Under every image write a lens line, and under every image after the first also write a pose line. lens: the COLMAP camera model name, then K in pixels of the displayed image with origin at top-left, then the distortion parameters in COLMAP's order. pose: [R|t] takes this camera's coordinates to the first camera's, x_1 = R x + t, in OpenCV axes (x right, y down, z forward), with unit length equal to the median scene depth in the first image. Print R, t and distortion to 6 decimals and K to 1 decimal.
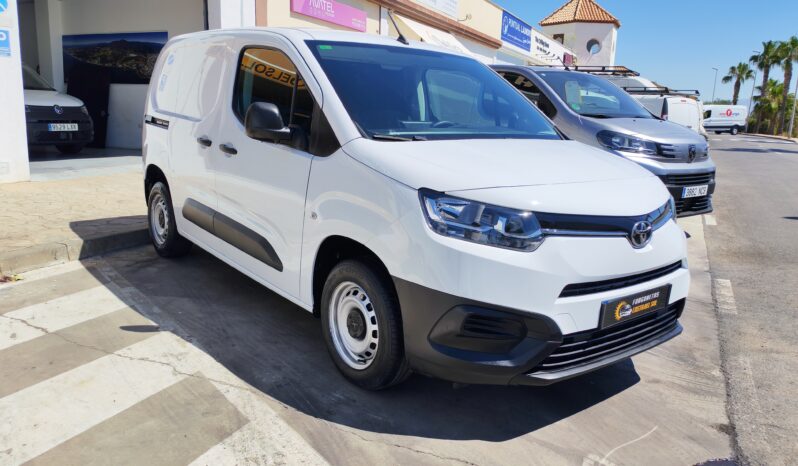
lens RADIAL K [[604.0, 0, 401.7], [0, 604.0, 213.4], [0, 0, 1]] dist [0.062460, -0.085912]
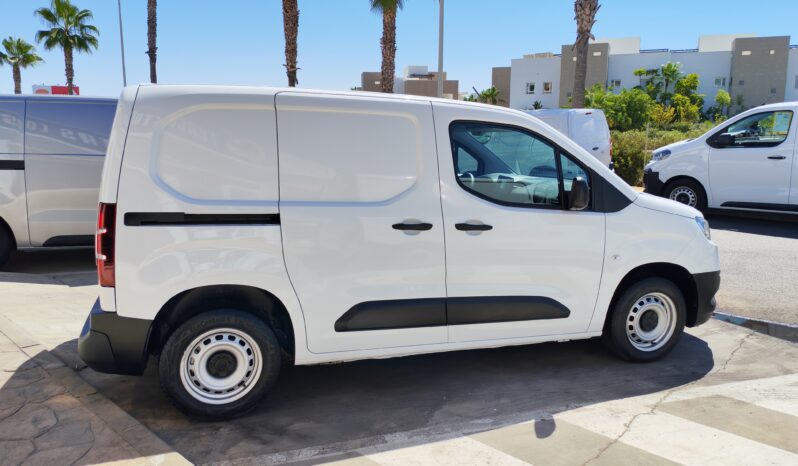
lens RADIAL K [[604.0, 0, 401.7], [0, 604.0, 213.4], [0, 0, 1]] dist [0.062460, -0.085912]
pose [[0.344285, -0.176385, 0.922148, -1.430832], [0.169127, 0.977778, 0.123881, -0.314784], [-0.923506, 0.113310, 0.366466, 0.895603]]
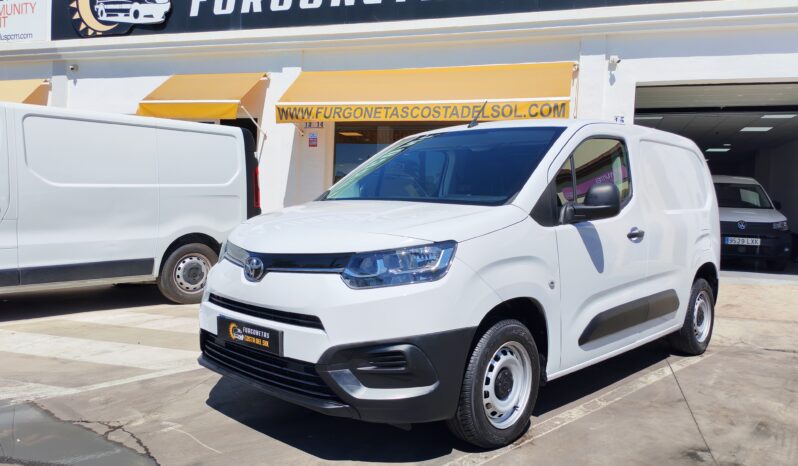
lens RADIAL K [[604.0, 0, 401.7], [0, 604.0, 213.4], [0, 0, 1]] dist [0.062460, -0.085912]
pose [[0.155601, -0.030942, -0.987335, 1.284973], [-0.191470, 0.979609, -0.060875, -0.041873], [0.969086, 0.198518, 0.146503, 0.903009]]
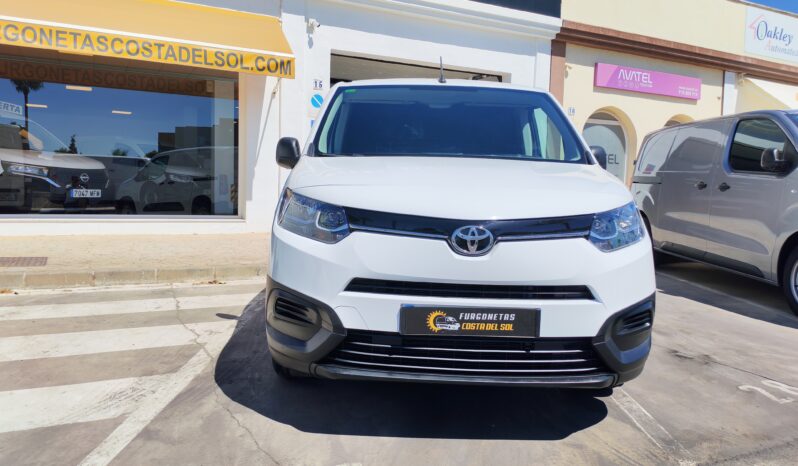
lens RADIAL K [[604.0, 0, 401.7], [0, 604.0, 213.4], [0, 0, 1]] dist [0.062460, -0.085912]
pose [[0.789698, 0.009634, -0.613420, 0.716686], [-0.100752, 0.988338, -0.114184, 0.089941], [0.605166, 0.151974, 0.781459, 0.196229]]
